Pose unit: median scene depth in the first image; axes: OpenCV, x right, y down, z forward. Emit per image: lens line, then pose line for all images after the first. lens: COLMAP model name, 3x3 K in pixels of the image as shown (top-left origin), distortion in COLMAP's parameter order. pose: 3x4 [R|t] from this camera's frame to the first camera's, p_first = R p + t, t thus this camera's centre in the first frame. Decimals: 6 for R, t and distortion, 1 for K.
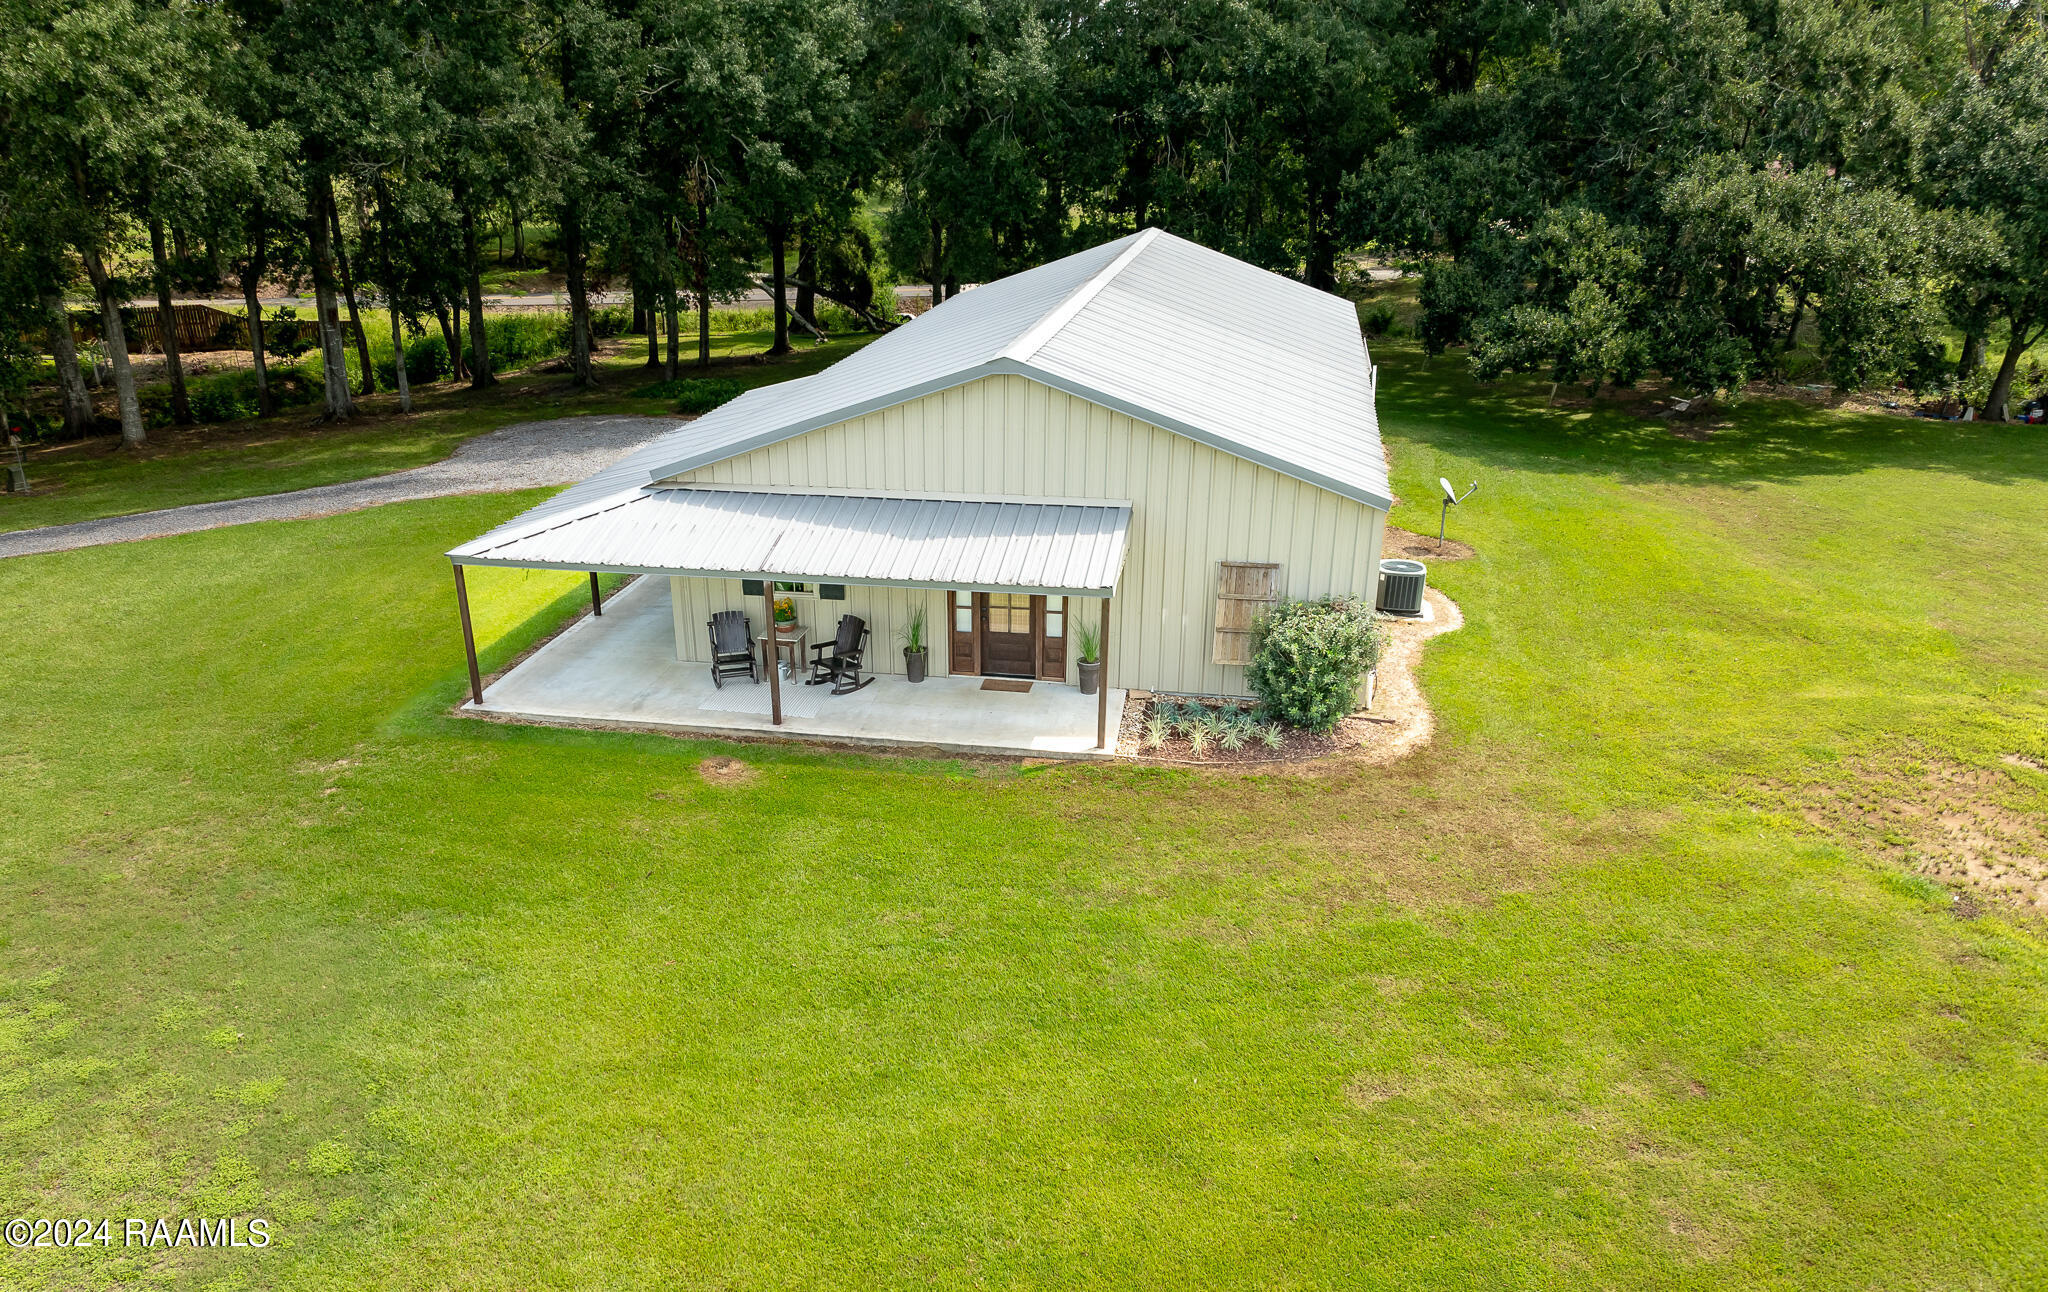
lens RADIAL K [[1496.4, 0, 974.5], [0, 1496.4, 806.6], [0, 0, 1]] dist [-0.034011, 0.000718]
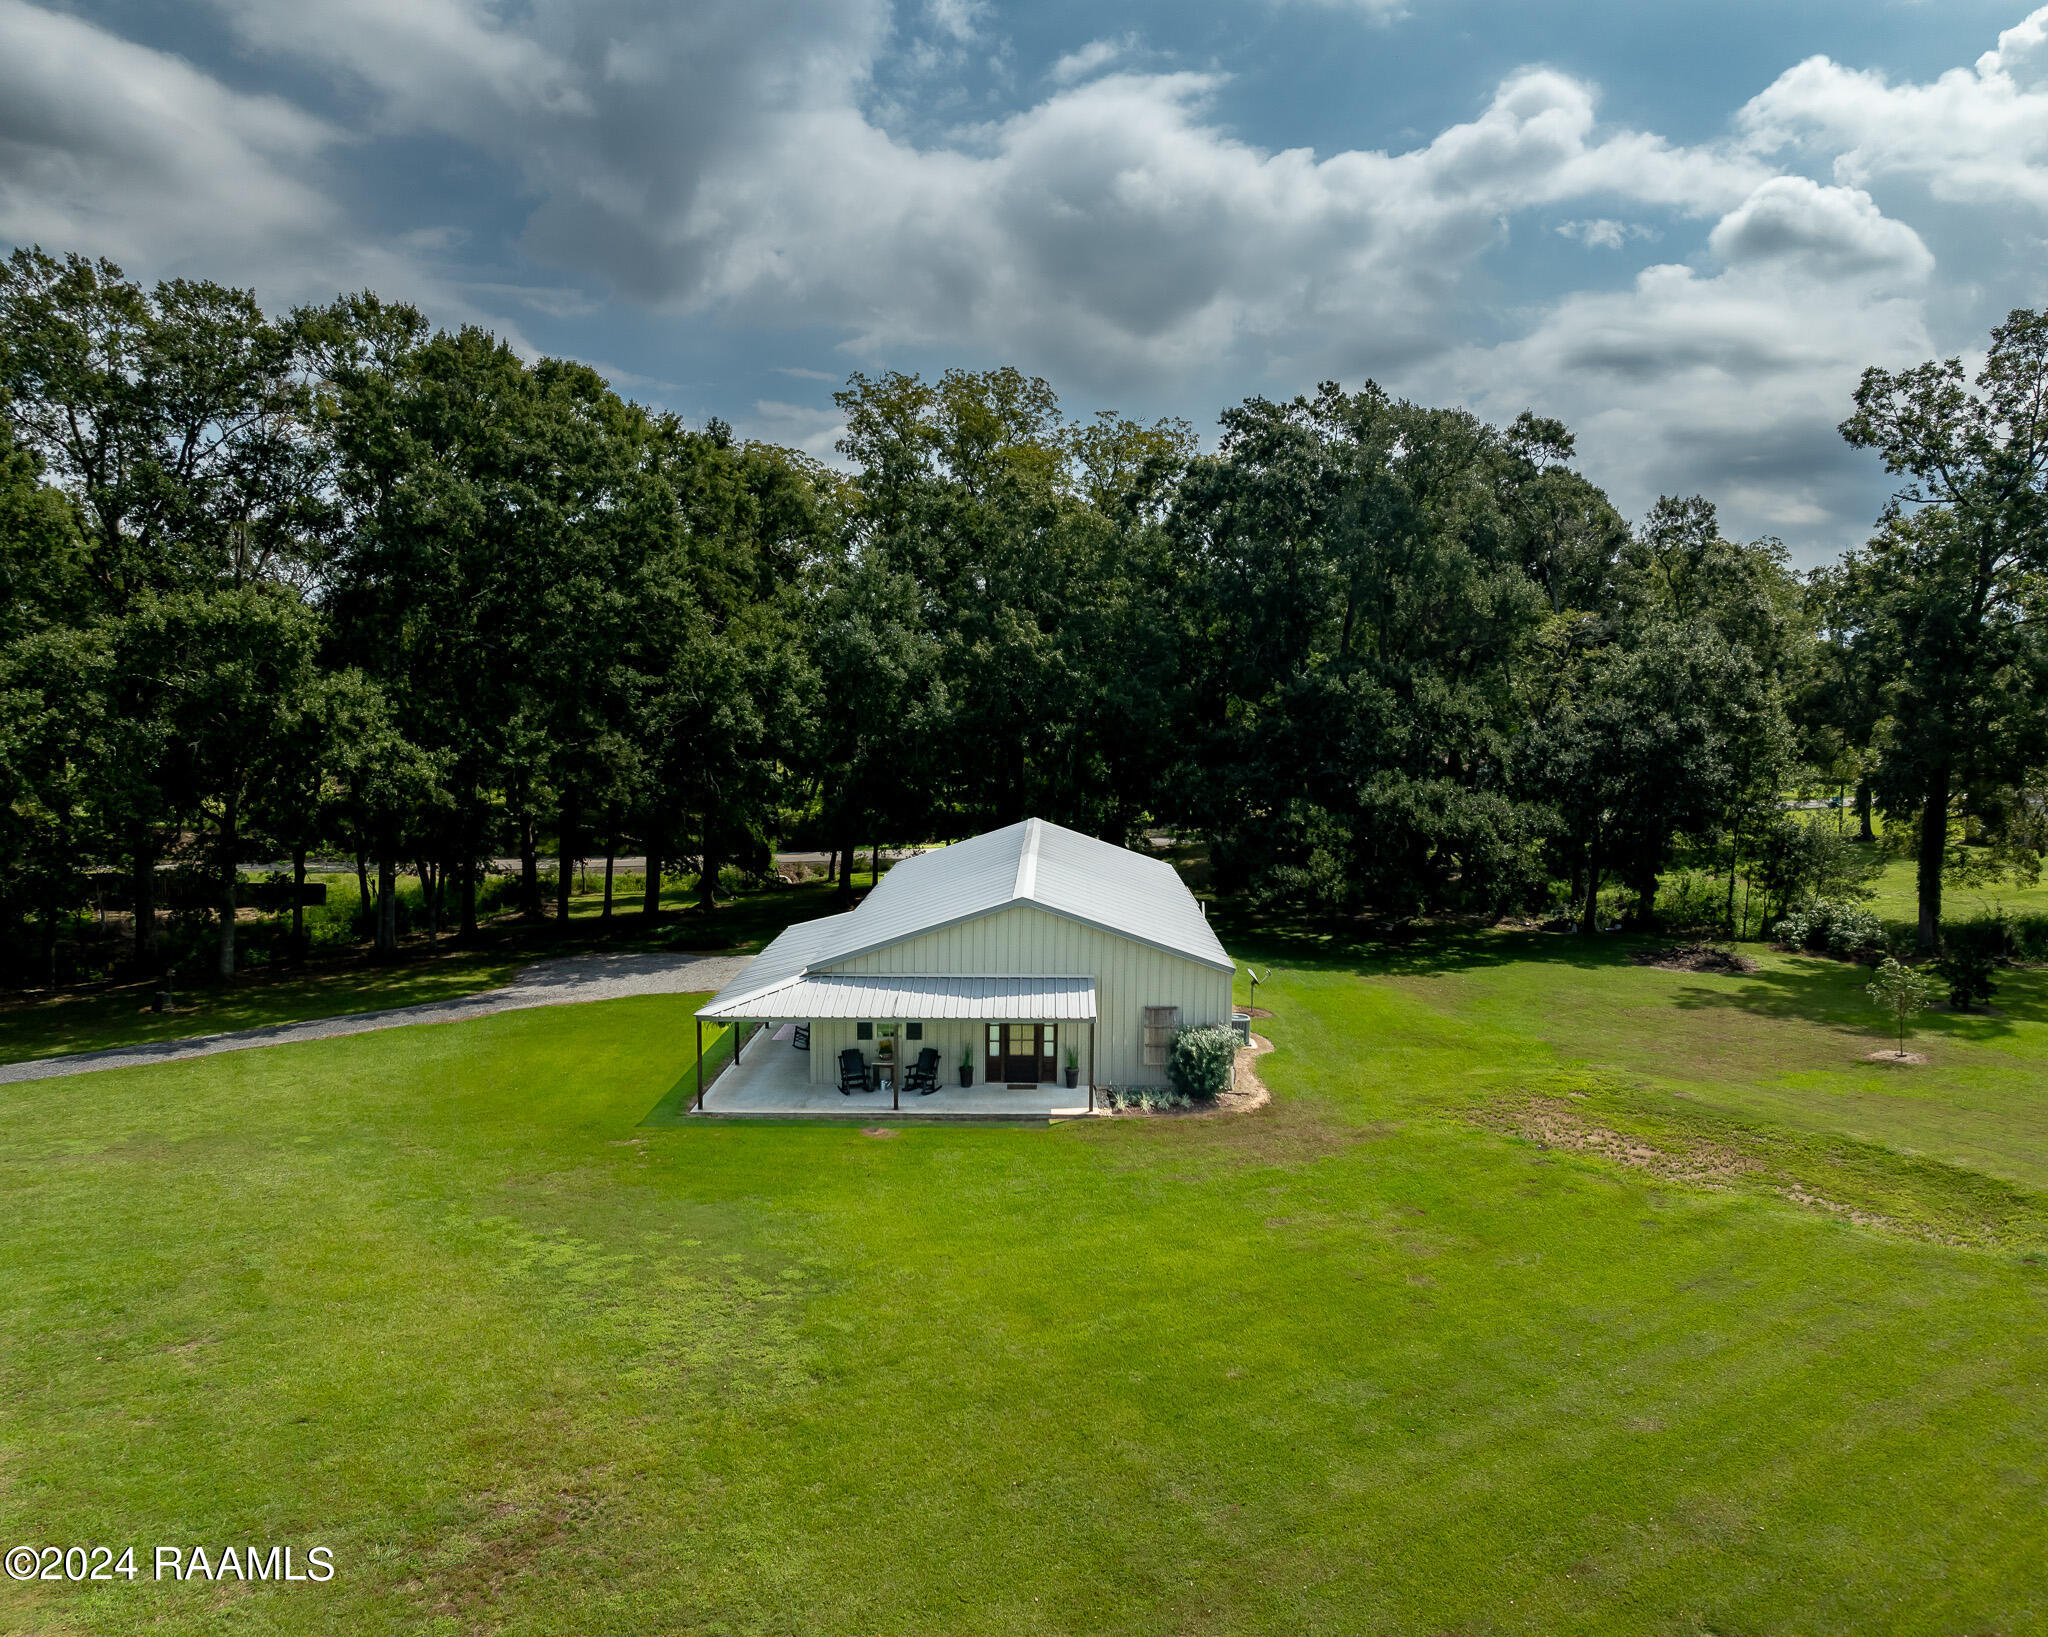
lens RADIAL K [[1987.1, 0, 1024.0], [0, 1987.1, 818.5], [0, 0, 1]] dist [0.005087, 0.001310]
pose [[0.973651, -0.002748, 0.228027, -0.372819], [0.080400, 0.939855, -0.331977, 0.289569], [-0.213400, 0.341563, 0.915311, -0.875341]]
